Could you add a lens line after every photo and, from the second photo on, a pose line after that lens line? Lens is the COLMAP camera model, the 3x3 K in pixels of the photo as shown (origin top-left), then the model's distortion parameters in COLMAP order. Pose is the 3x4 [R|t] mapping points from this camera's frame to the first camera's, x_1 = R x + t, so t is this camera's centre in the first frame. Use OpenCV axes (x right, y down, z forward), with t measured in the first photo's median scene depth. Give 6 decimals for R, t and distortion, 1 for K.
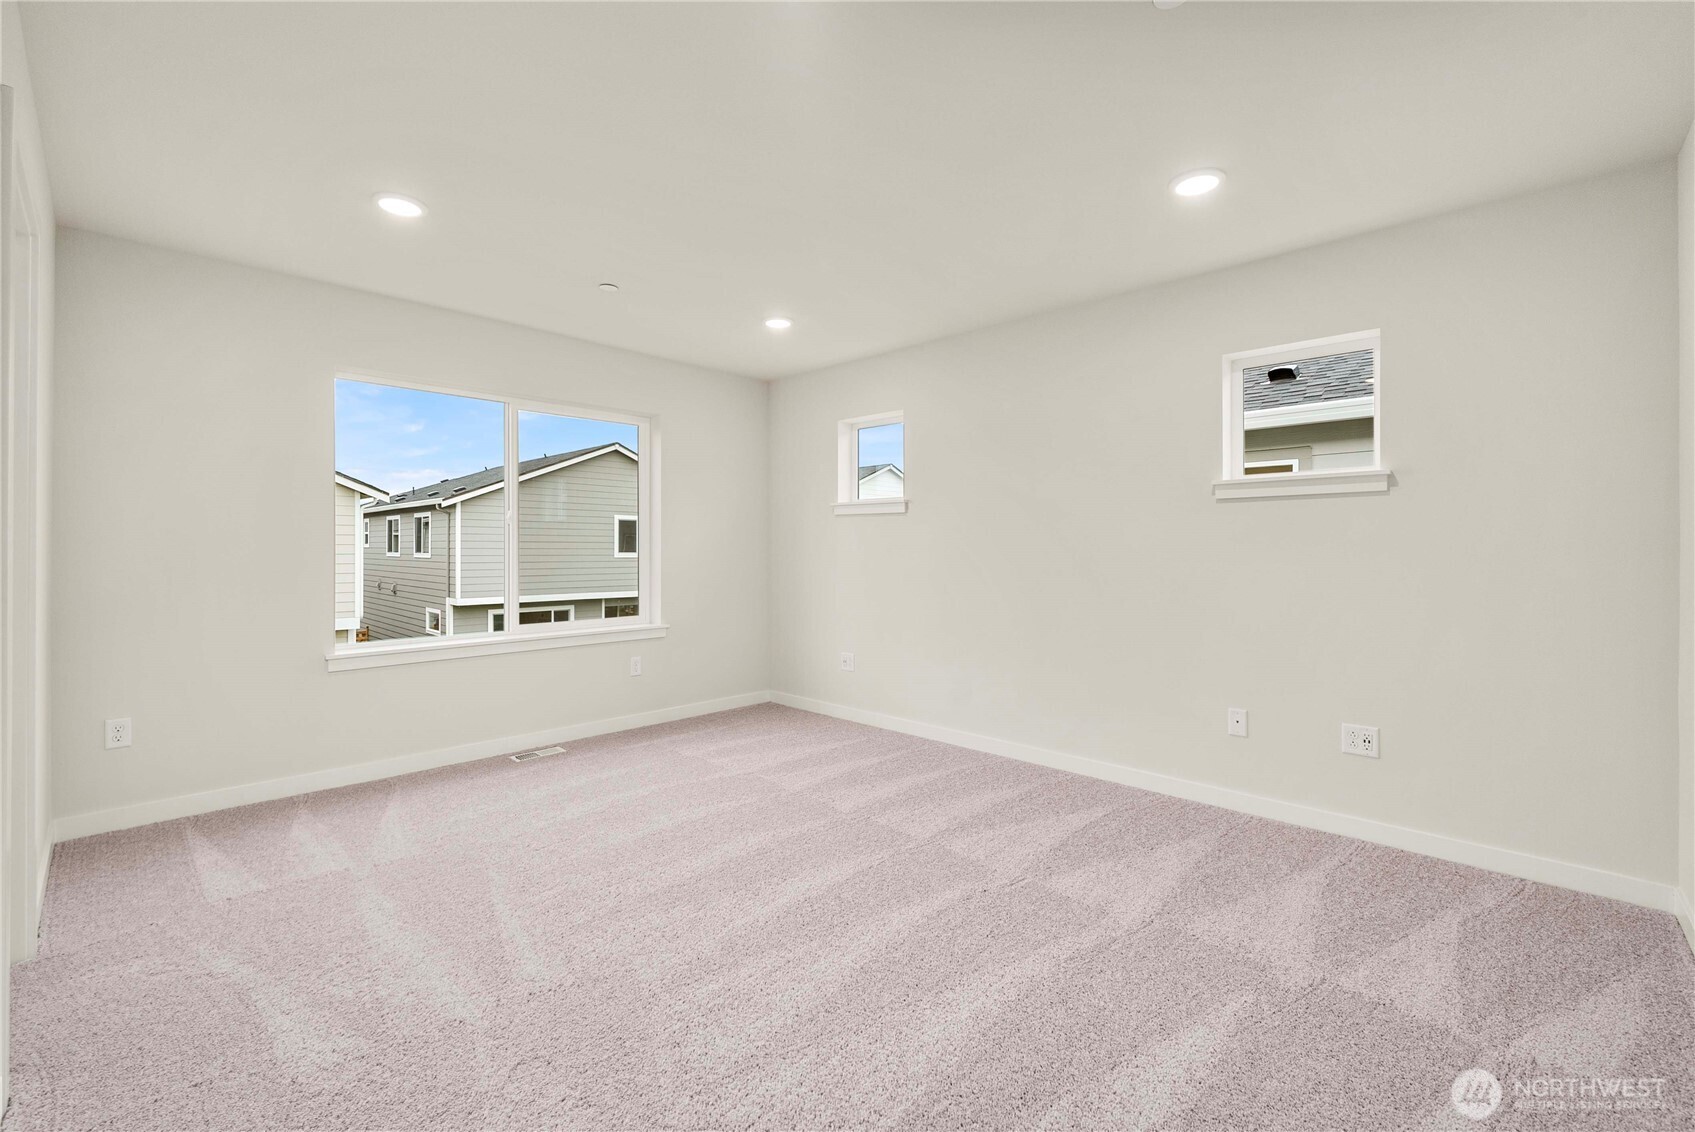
lens RADIAL K [[728.6, 0, 864.3], [0, 728.6, 554.9], [0, 0, 1]] dist [-0.000443, 0.000737]
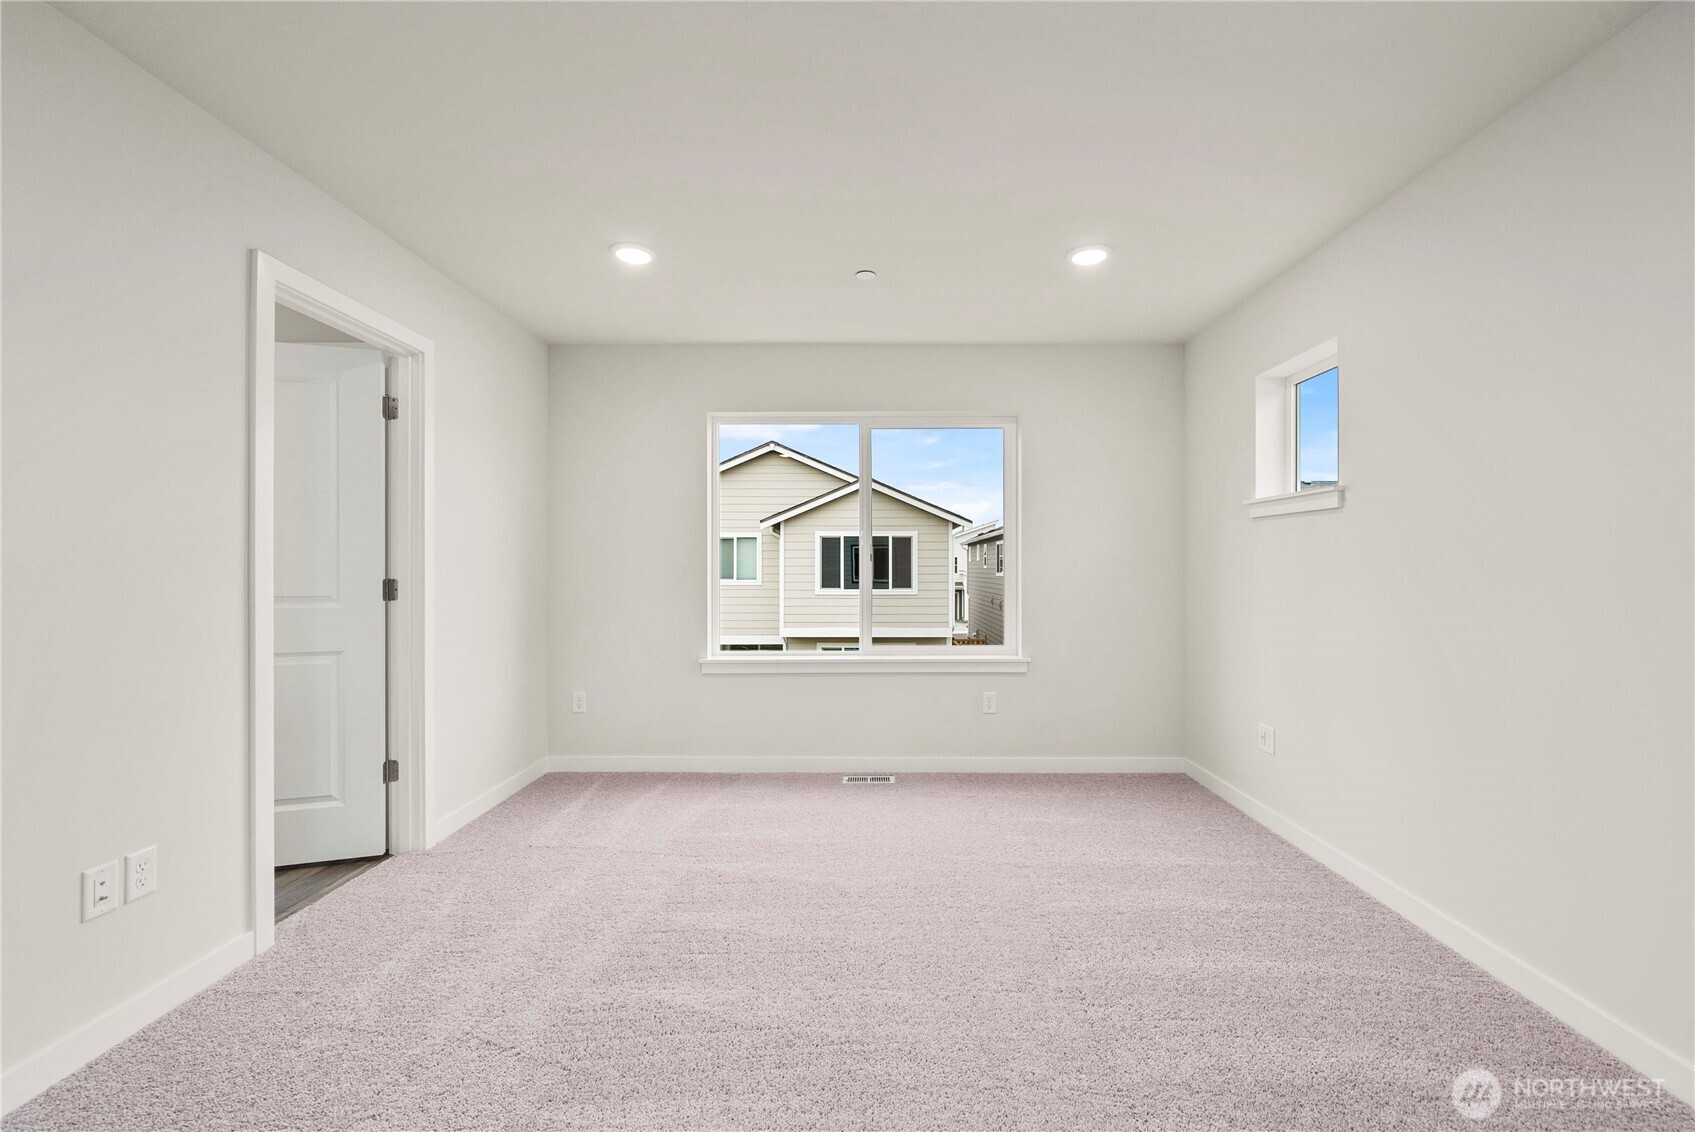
lens RADIAL K [[728.6, 0, 854.6], [0, 728.6, 574.8], [0, 0, 1]] dist [-0.000443, 0.000737]
pose [[0.677975, 0.004070, -0.735074, 0.245480], [-0.006957, 0.999975, -0.000879, 0.001959], [0.735052, 0.005710, 0.677987, 0.325186]]
